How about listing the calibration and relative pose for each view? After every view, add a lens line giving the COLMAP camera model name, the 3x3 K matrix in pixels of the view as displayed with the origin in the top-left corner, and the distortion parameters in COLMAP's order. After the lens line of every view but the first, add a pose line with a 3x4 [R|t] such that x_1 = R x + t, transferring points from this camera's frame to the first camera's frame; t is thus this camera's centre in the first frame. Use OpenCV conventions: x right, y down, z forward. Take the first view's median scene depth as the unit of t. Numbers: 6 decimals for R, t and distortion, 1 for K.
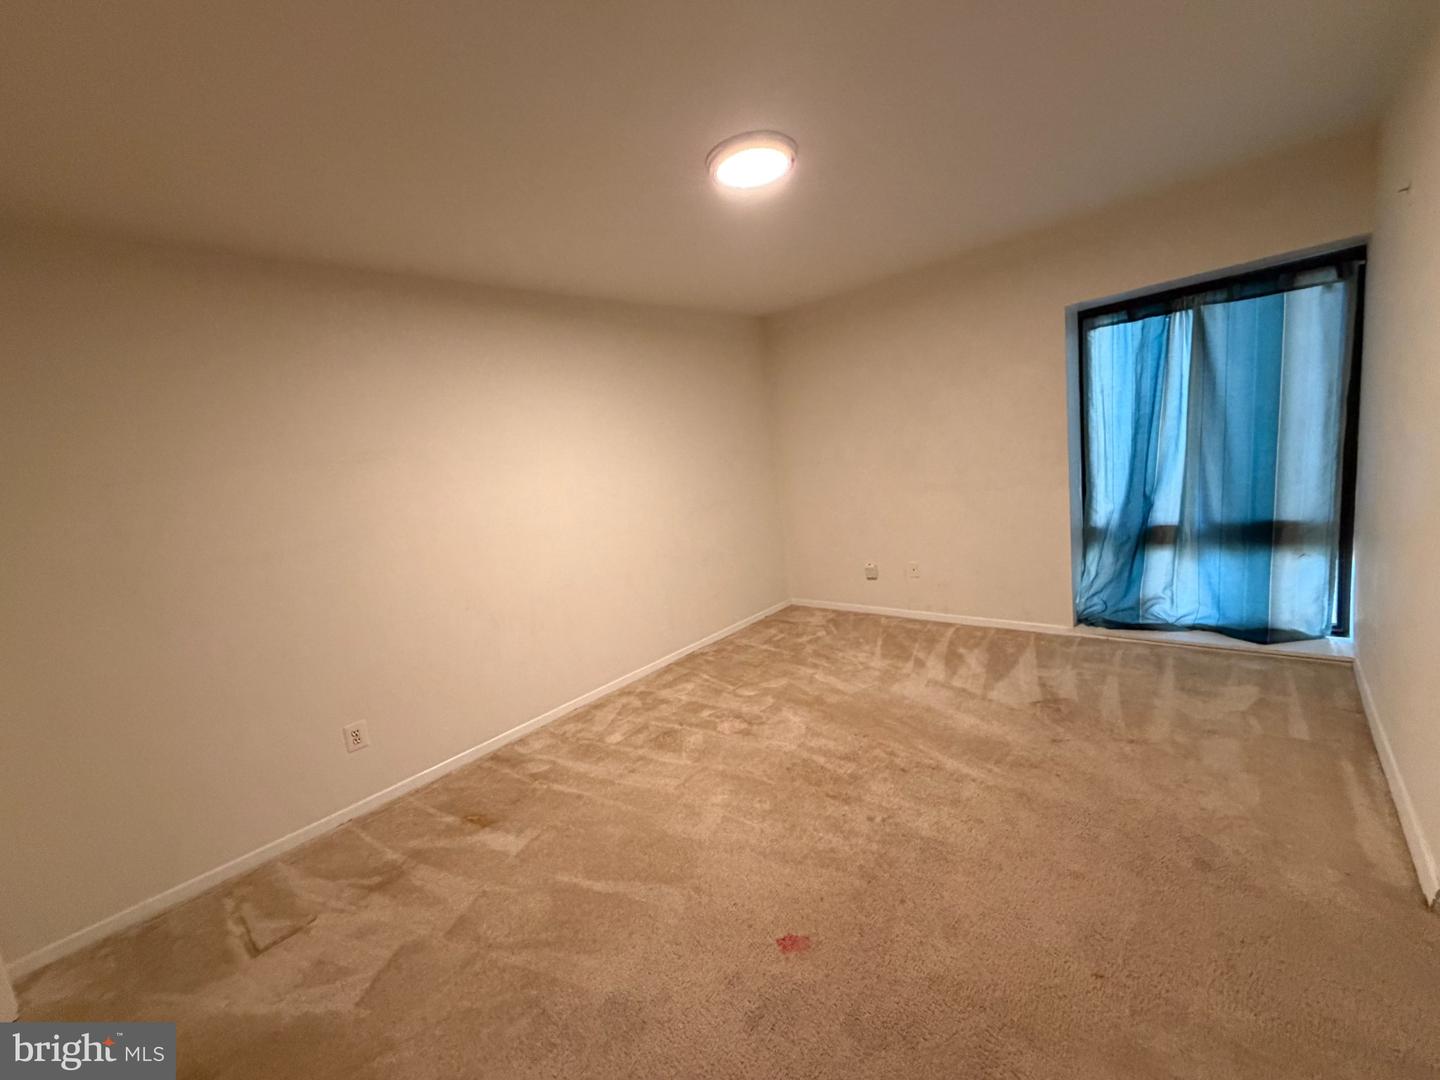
lens RADIAL K [[570.8, 0, 718.4], [0, 570.8, 539.9], [0, 0, 1]] dist [-0.003802, 0.000560]
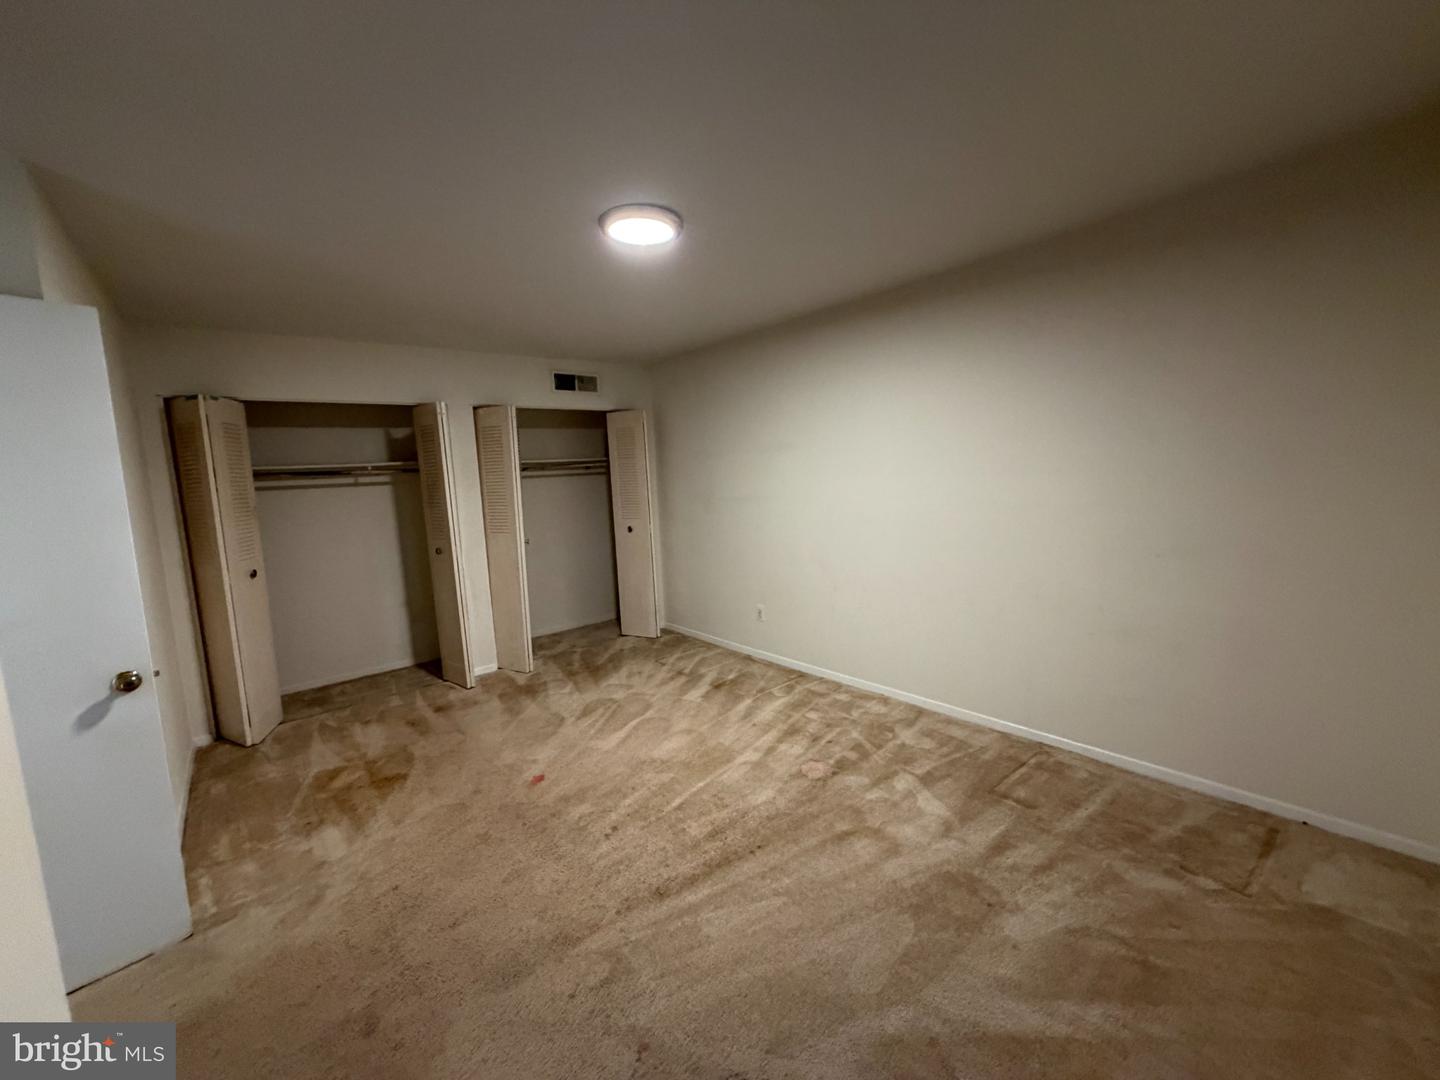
lens RADIAL K [[570.8, 0, 713.4], [0, 570.8, 538.8], [0, 0, 1]] dist [-0.003802, 0.000560]
pose [[-0.117499, 0.248247, -0.961544, 1.166300], [-0.091919, 0.961376, 0.259436, -0.357947], [0.988810, 0.118868, -0.090142, 1.216537]]
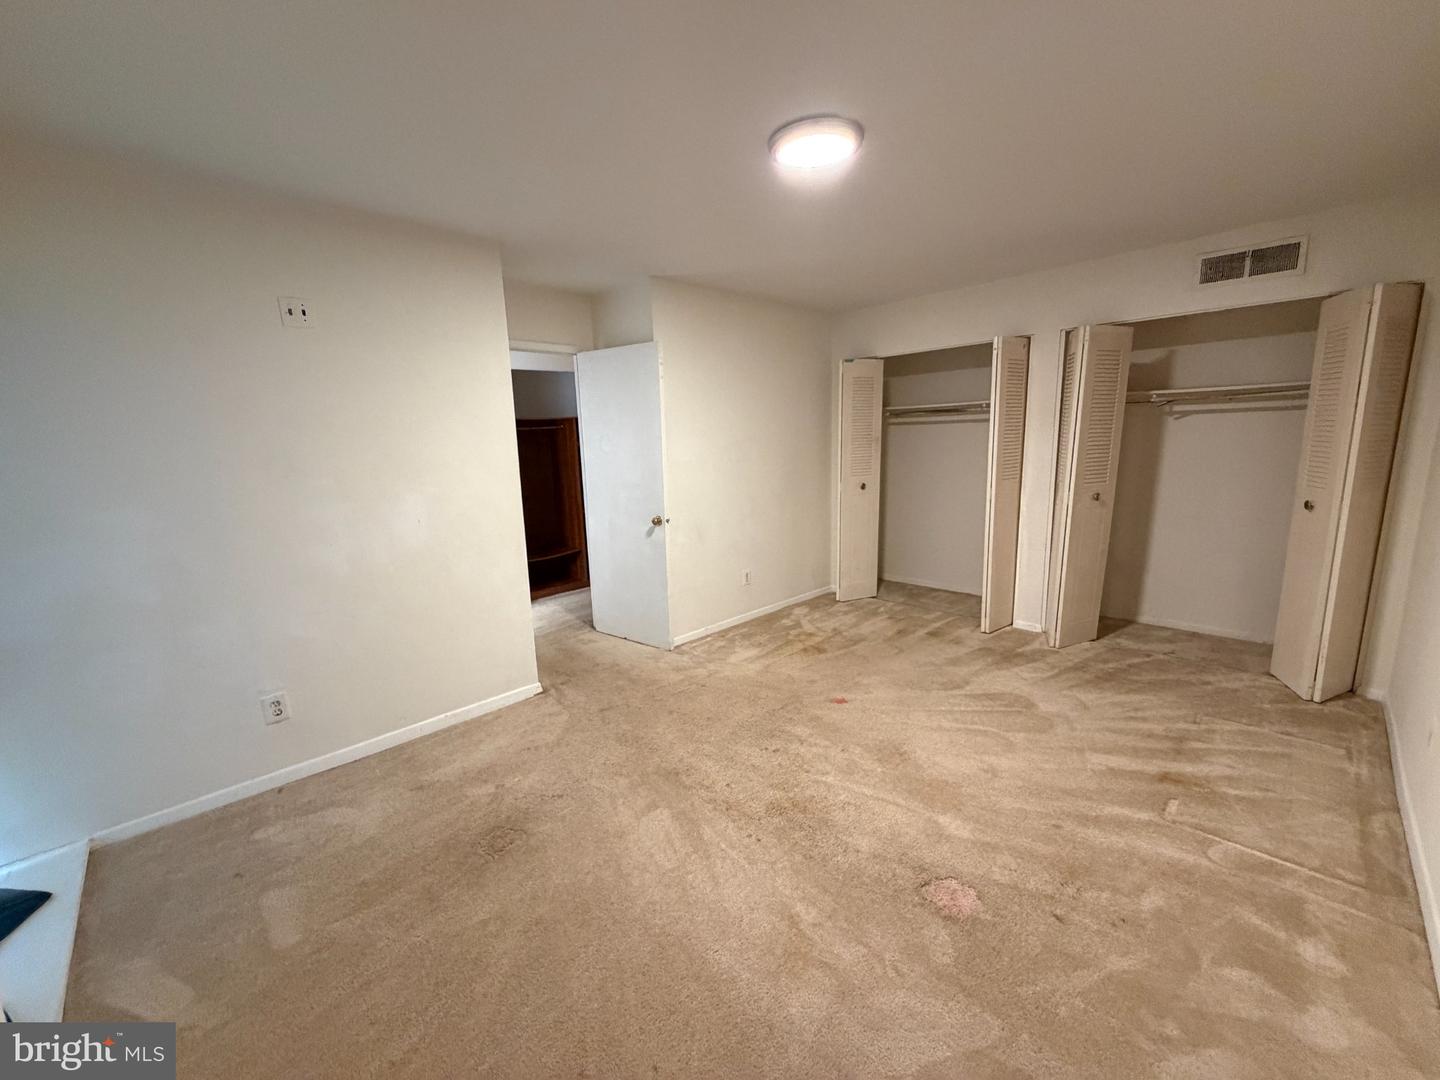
lens RADIAL K [[570.8, 0, 710.5], [0, 570.8, 540.9], [0, 0, 1]] dist [-0.003802, 0.000560]
pose [[-0.984957, 0.153571, 0.079215, 0.244594], [0.171203, 0.929430, 0.326878, -0.366860], [-0.023426, 0.335523, -0.941741, 2.010498]]
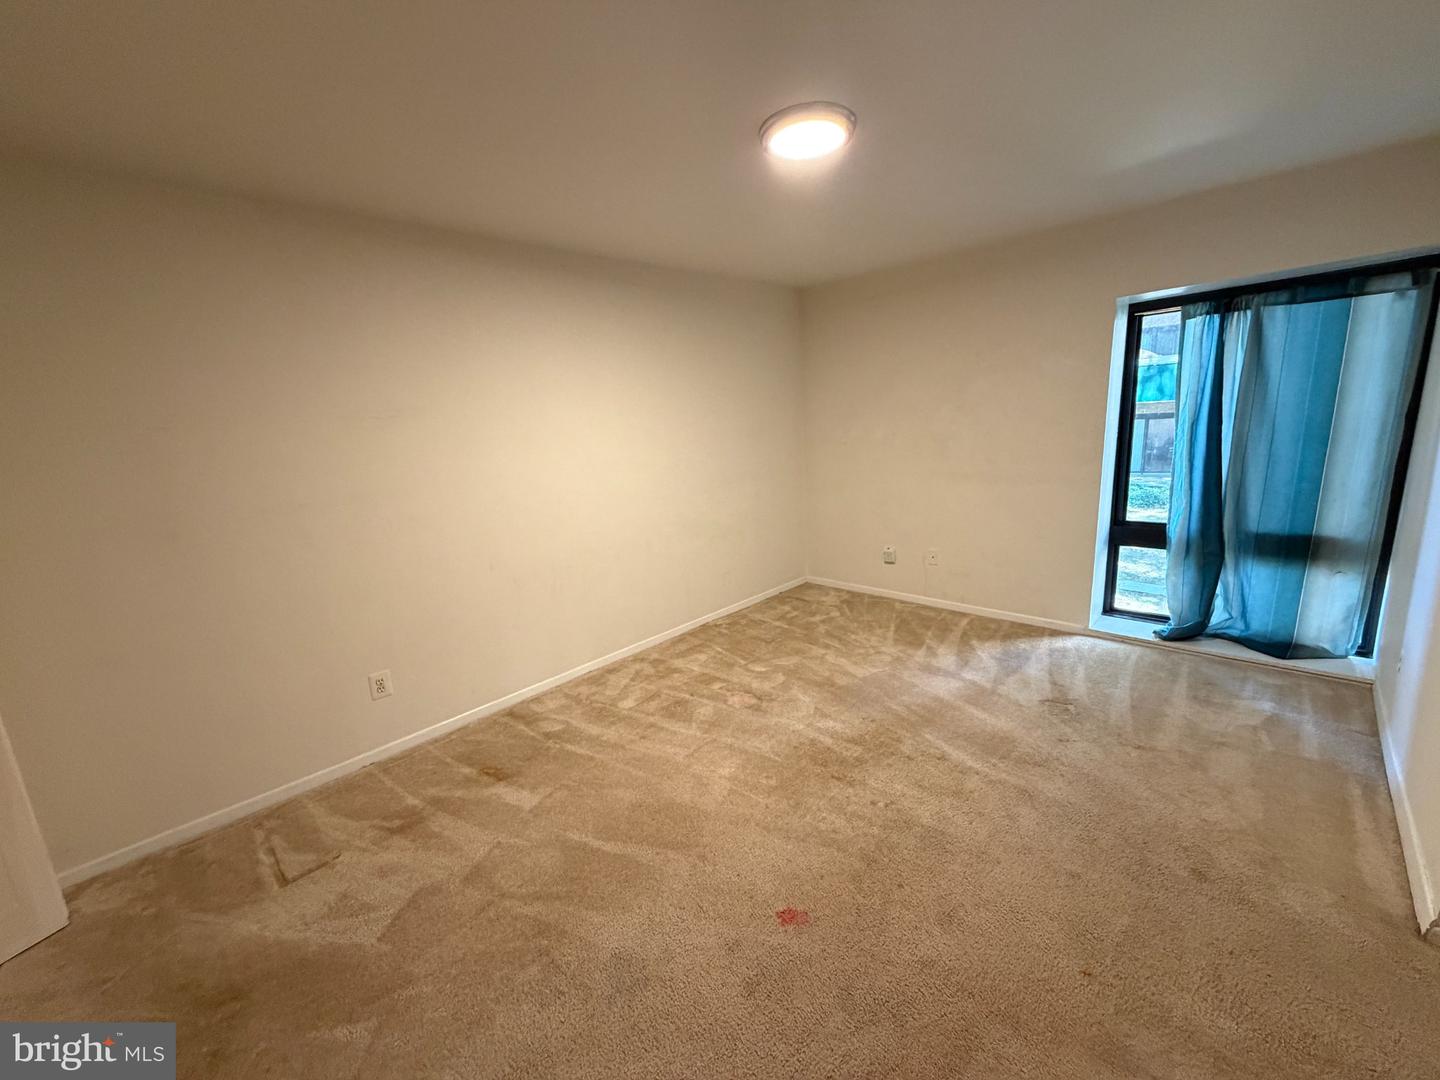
lens RADIAL K [[570.8, 0, 719.2], [0, 570.8, 540.9], [0, 0, 1]] dist [-0.003802, 0.000560]
pose [[0.997490, 0.067517, -0.021350, -0.020323], [-0.066079, 0.995878, 0.062128, -0.026097], [0.025456, -0.060561, 0.997840, -0.002055]]
